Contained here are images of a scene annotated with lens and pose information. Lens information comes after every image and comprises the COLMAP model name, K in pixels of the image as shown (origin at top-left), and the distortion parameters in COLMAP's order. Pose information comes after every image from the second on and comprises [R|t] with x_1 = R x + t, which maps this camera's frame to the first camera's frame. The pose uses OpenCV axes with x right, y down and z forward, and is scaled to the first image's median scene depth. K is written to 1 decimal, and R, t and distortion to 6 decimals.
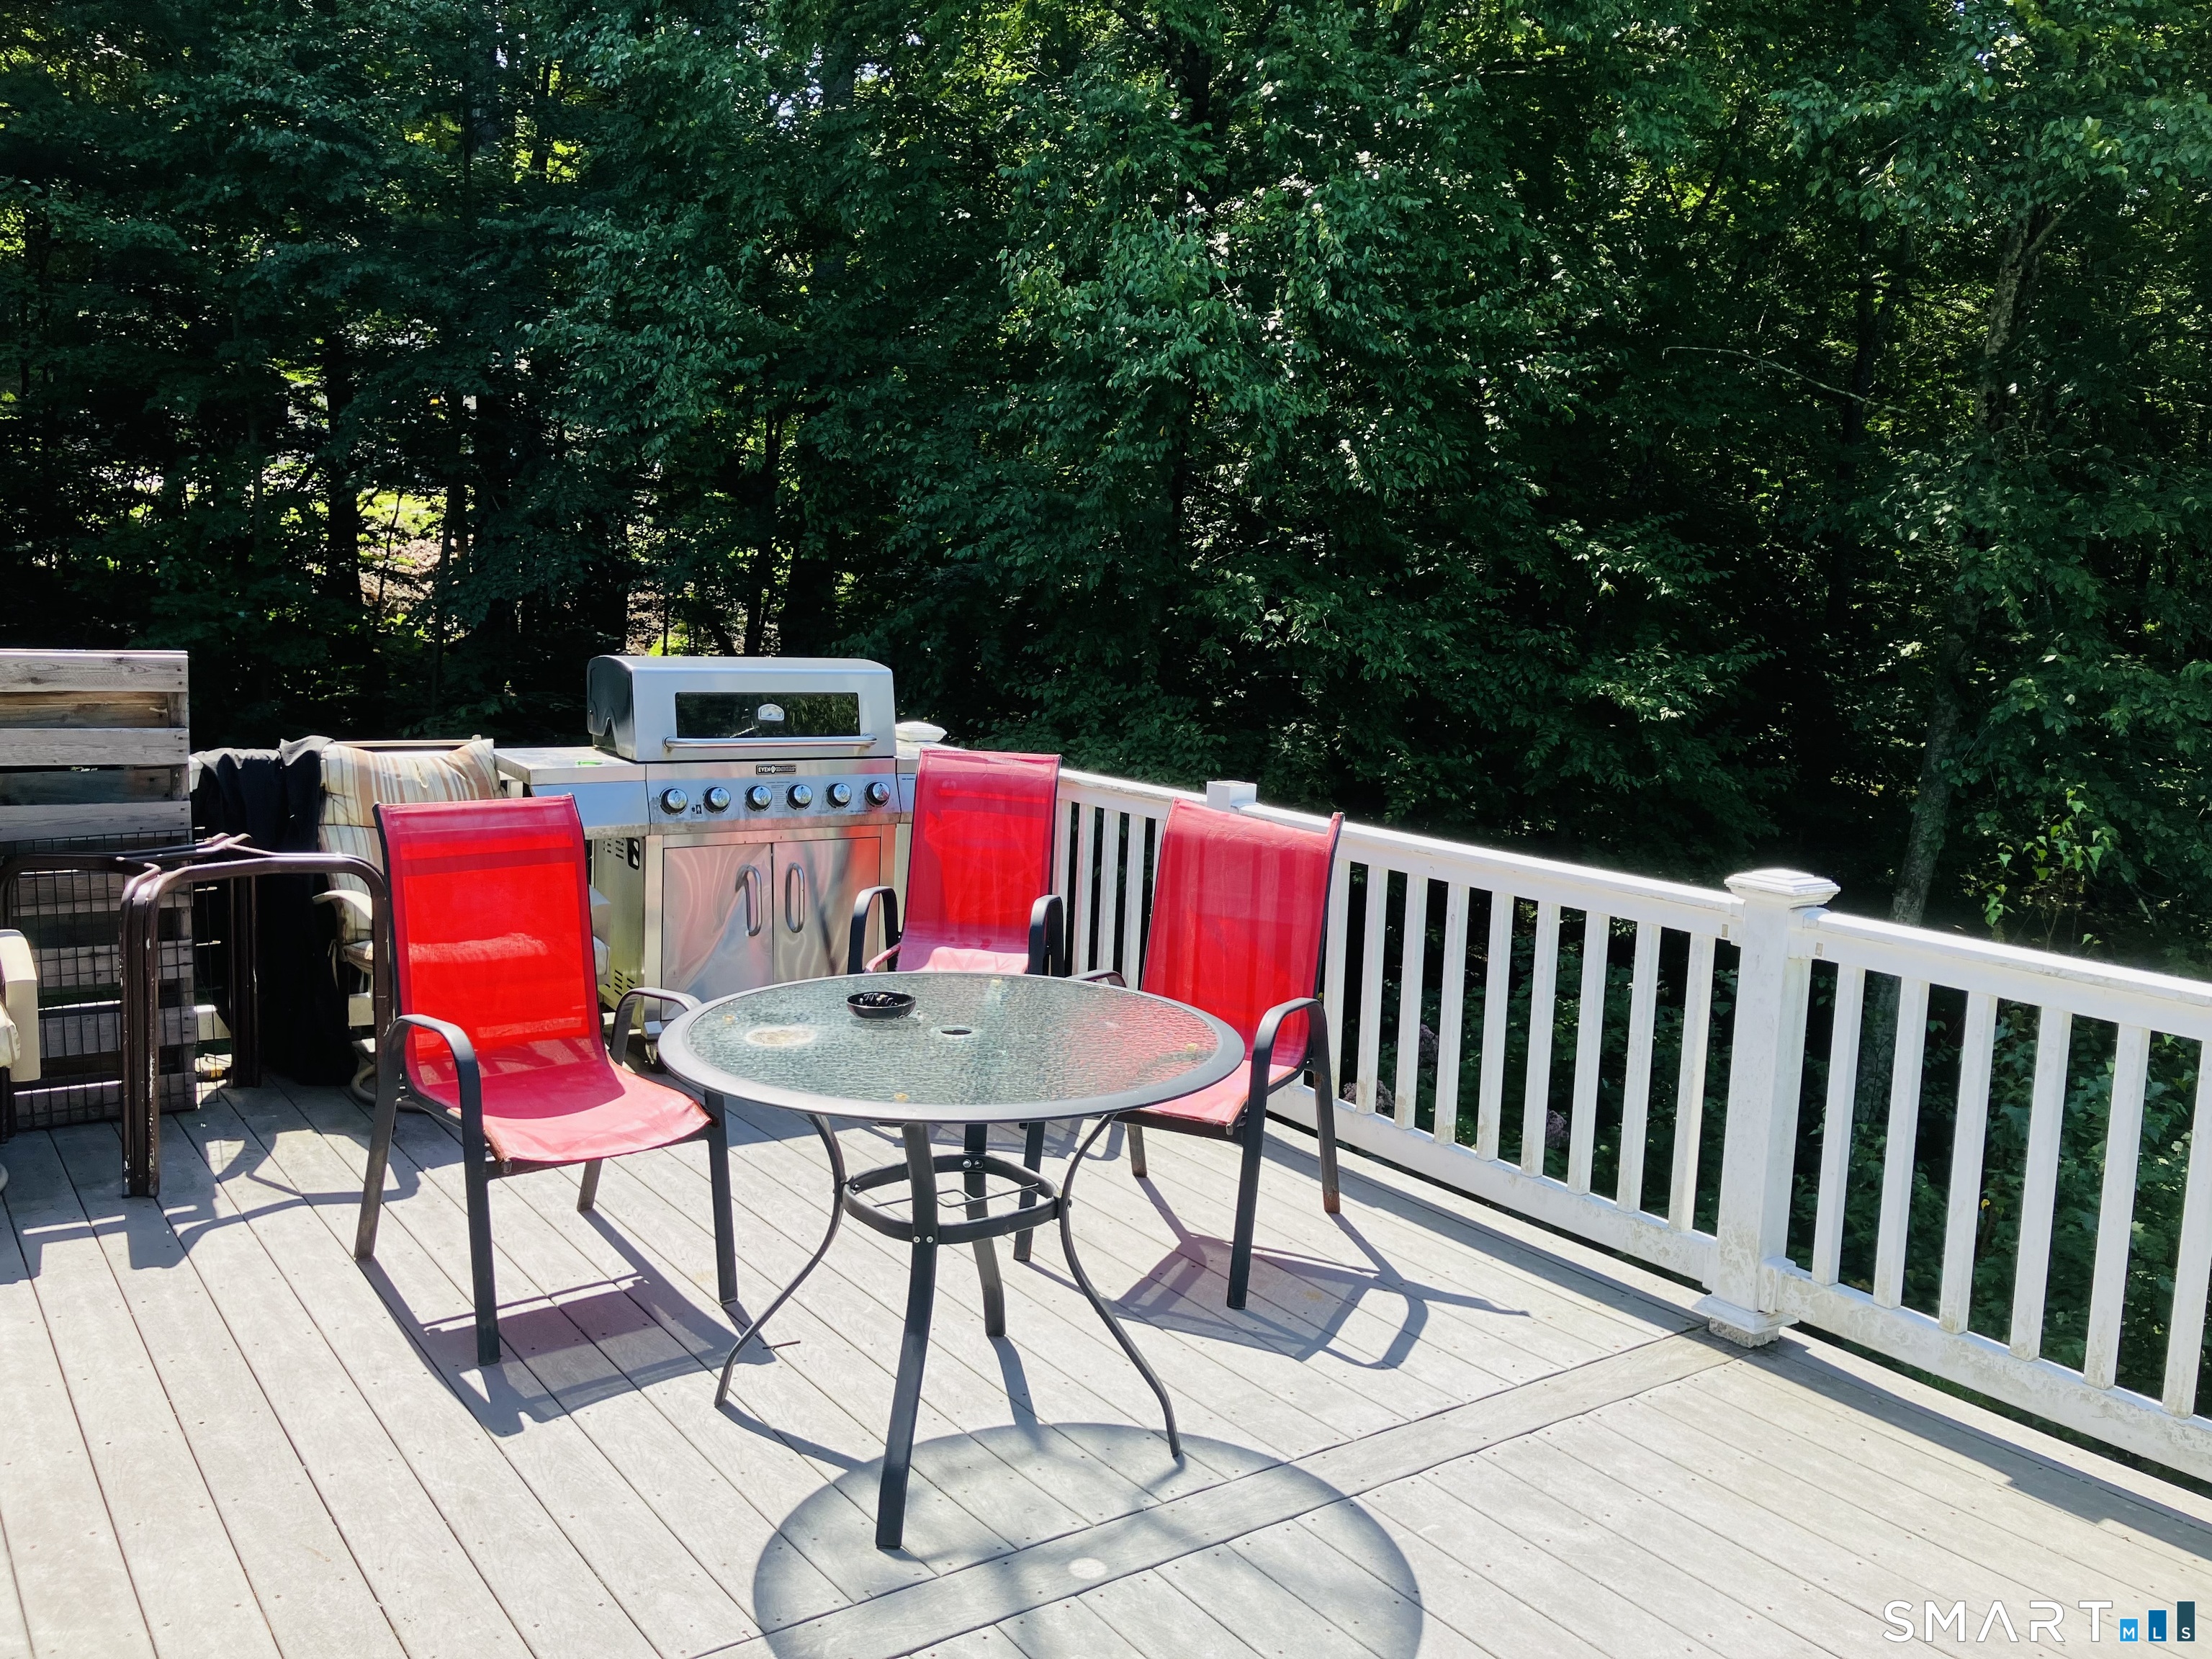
lens RADIAL K [[1820.1, 0, 1107.2], [0, 1820.1, 826.4], [0, 0, 1]] dist [-0.012066, -0.002188]
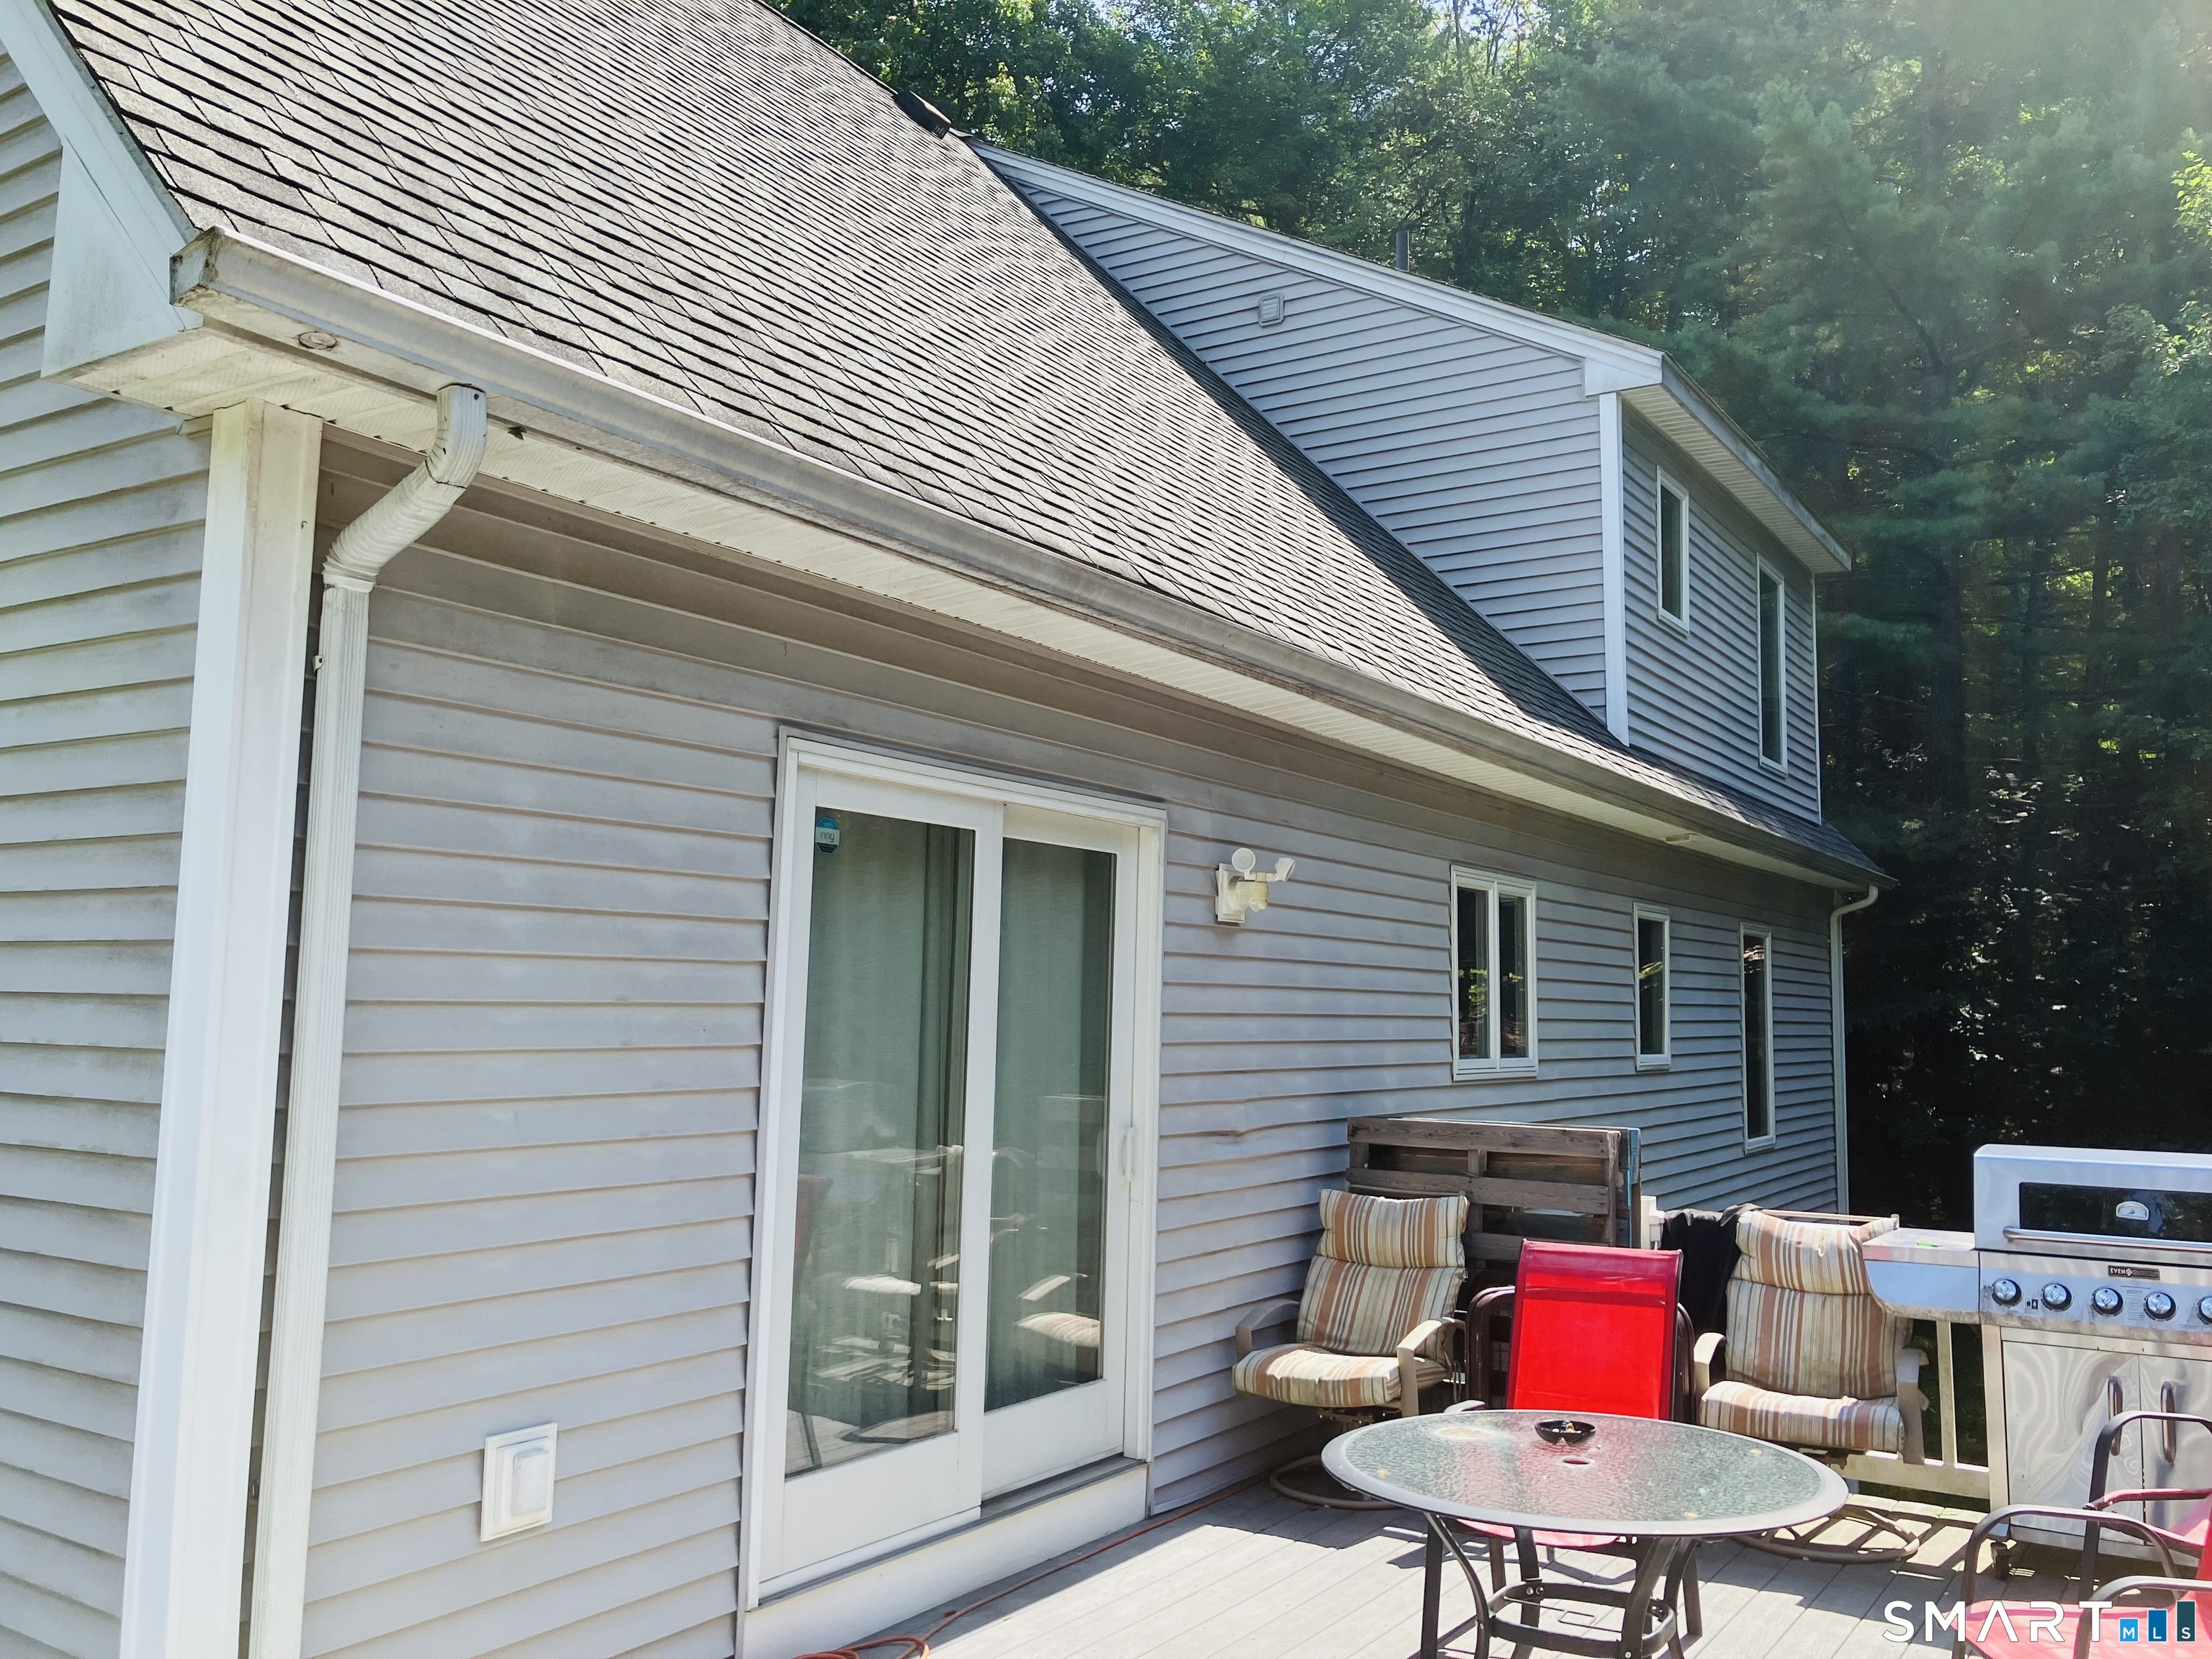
lens RADIAL K [[1820.1, 0, 1109.2], [0, 1820.1, 826.9], [0, 0, 1]] dist [-0.012066, -0.002188]
pose [[0.369427, -0.124695, -0.920856, 0.528369], [-0.117586, 0.976718, -0.179432, -0.027291], [0.921790, 0.174567, 0.346163, 0.159063]]
